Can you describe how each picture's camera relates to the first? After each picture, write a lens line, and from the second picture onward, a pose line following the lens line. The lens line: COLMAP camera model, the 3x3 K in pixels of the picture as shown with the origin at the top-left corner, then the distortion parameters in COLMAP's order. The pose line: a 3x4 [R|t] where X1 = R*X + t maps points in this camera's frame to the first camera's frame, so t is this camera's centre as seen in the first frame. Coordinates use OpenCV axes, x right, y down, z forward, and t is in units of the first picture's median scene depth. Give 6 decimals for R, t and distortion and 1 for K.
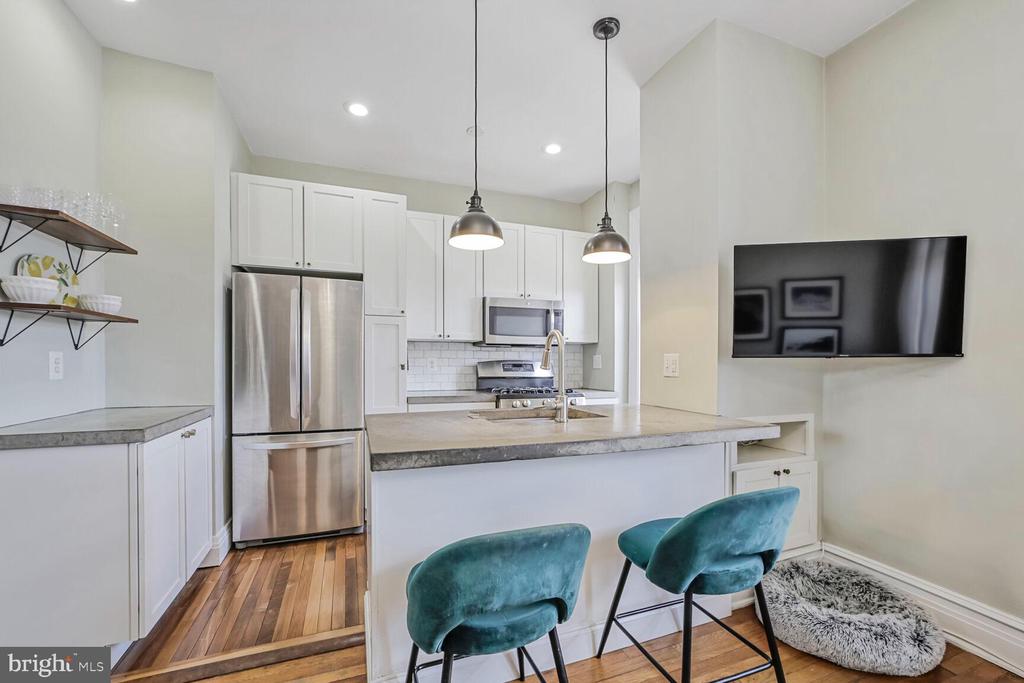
lens RADIAL K [[415.2, 0, 500.8], [0, 415.2, 360.1], [0, 0, 1]] dist [-0.020801, 0.000292]
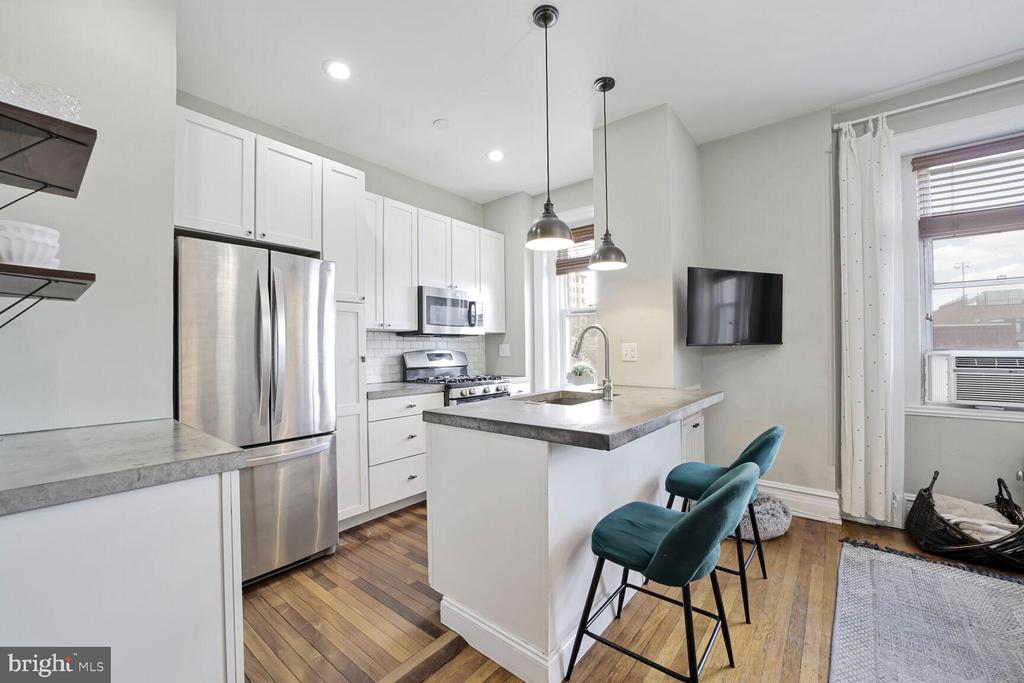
lens RADIAL K [[411.2, 0, 512.0], [0, 411.2, 341.5], [0, 0, 1]] dist [-0.052448, 0.014886]
pose [[0.859396, -0.003298, 0.511300, -0.408749], [0.011778, 0.999842, -0.013347, -0.006051], [-0.511174, 0.017493, 0.859299, 0.067310]]
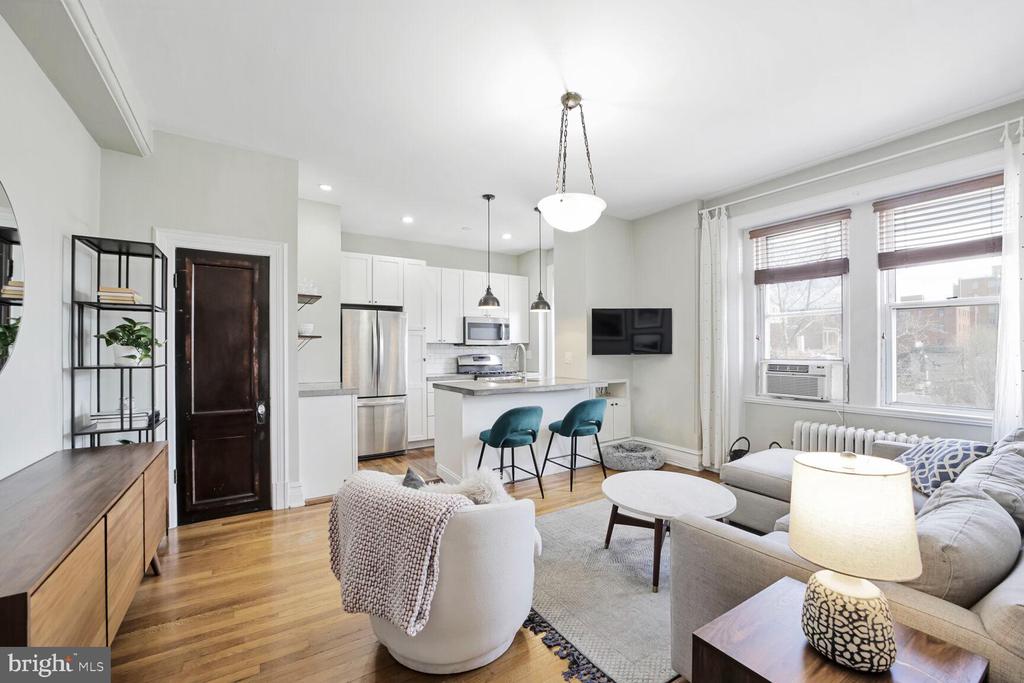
lens RADIAL K [[411.2, 0, 512.0], [0, 411.2, 341.5], [0, 0, 1]] dist [-0.052448, 0.014886]
pose [[0.973183, -0.001424, 0.230029, -0.273027], [0.005351, 0.999850, -0.016450, -0.029390], [-0.229972, 0.017240, 0.973045, -0.754855]]
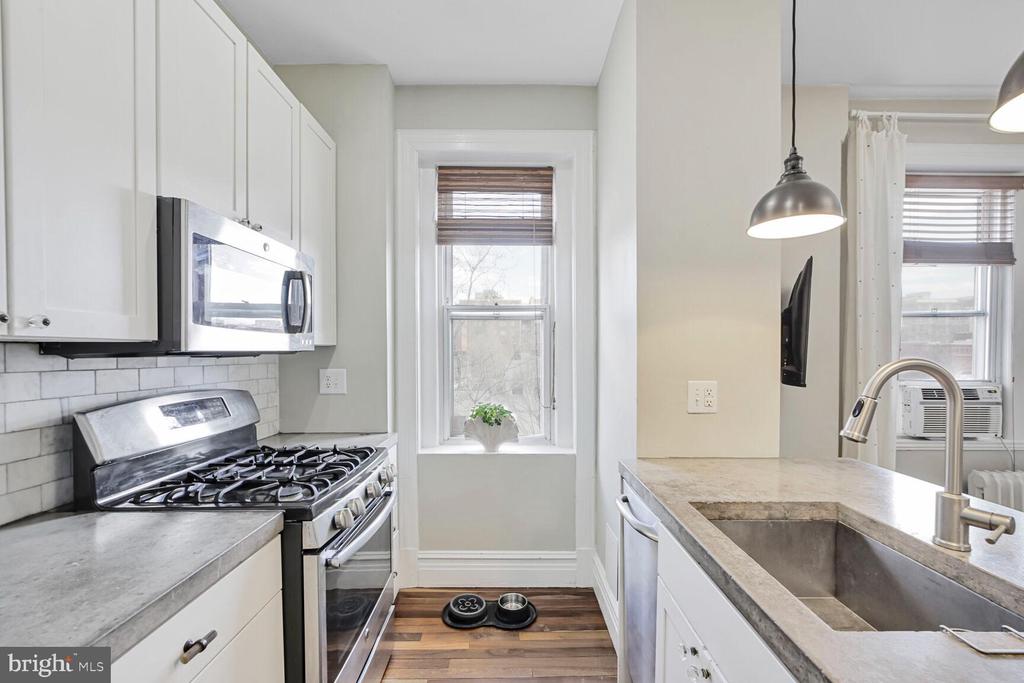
lens RADIAL K [[446.9, 0, 528.2], [0, 446.9, 356.4], [0, 0, 1]] dist [-0.012531, 0.000175]
pose [[0.327208, -0.010371, 0.944896, -0.303118], [-0.003776, 0.999917, 0.012283, -0.048116], [-0.944945, -0.007587, 0.327142, 0.759386]]
